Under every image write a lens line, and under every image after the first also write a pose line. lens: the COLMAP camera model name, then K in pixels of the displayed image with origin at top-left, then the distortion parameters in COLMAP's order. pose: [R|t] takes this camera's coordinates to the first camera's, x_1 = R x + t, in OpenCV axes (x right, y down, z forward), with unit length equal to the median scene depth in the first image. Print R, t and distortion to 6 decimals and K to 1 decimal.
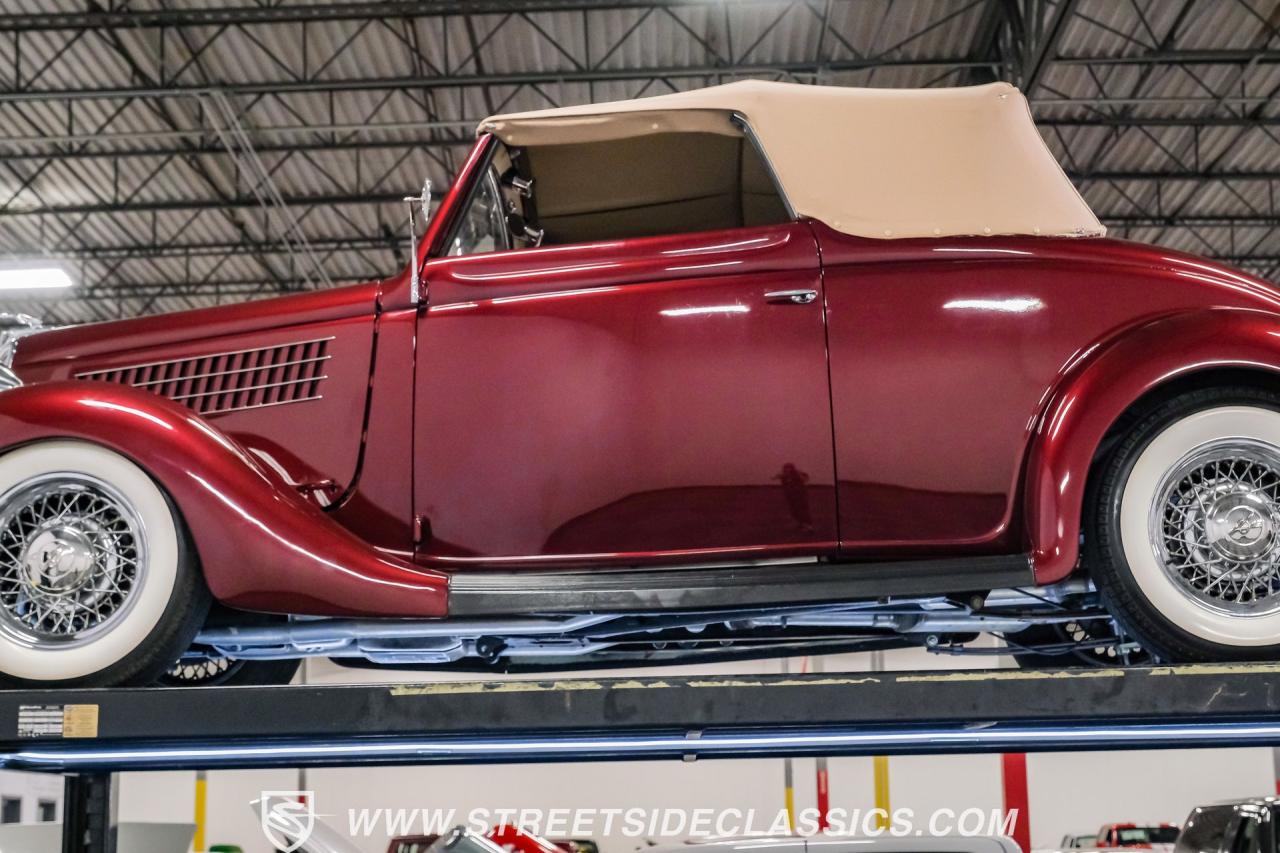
lens RADIAL K [[1462.8, 0, 641.5], [0, 1462.8, 440.3], [0, 0, 1]] dist [0.017189, 0.030557]
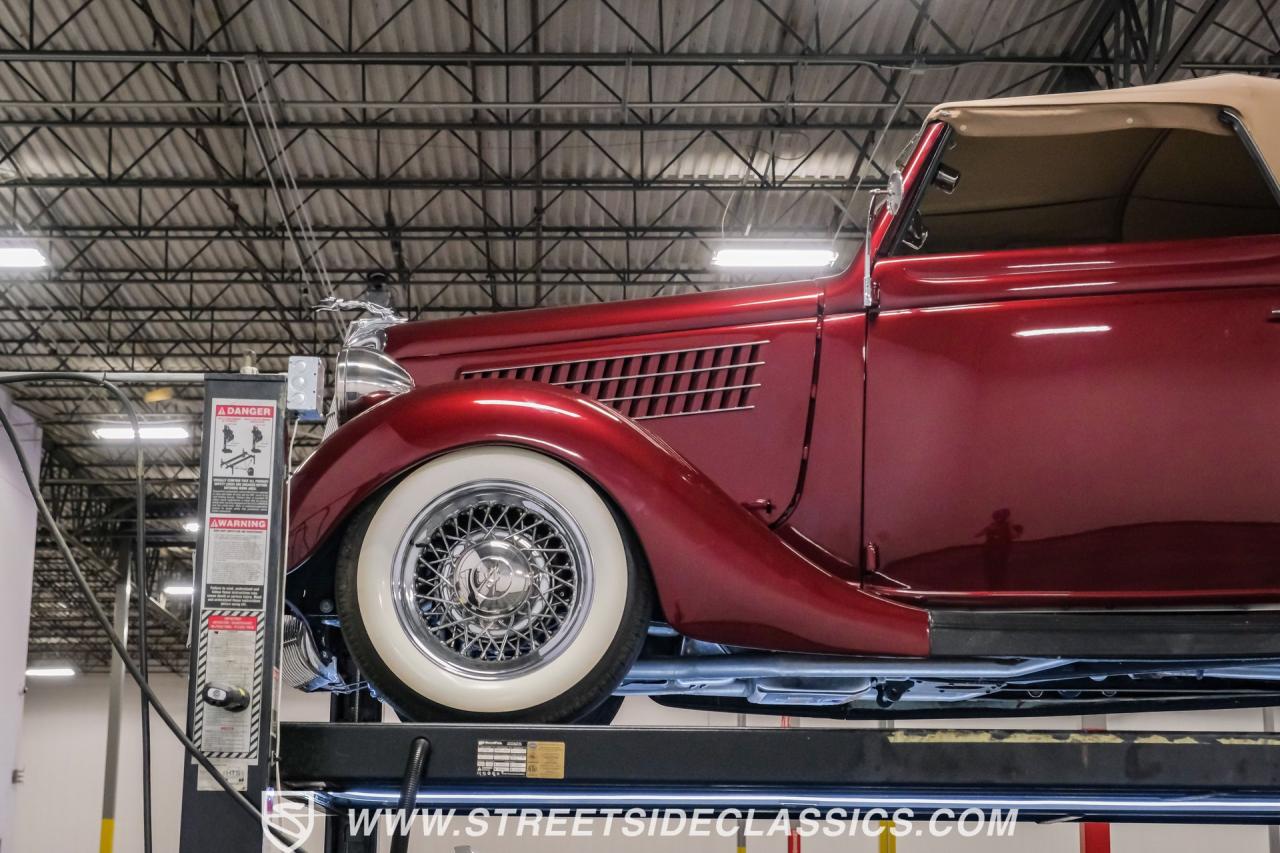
lens RADIAL K [[1601.1, 0, 640.0], [0, 1601.1, 455.0], [0, 0, 1]] dist [0.017055, 0.021097]
pose [[0.999023, 0.035114, 0.026852, -0.298768], [-0.035032, 0.999380, -0.003537, 0.005531], [-0.026960, 0.002593, 0.999633, 0.017362]]
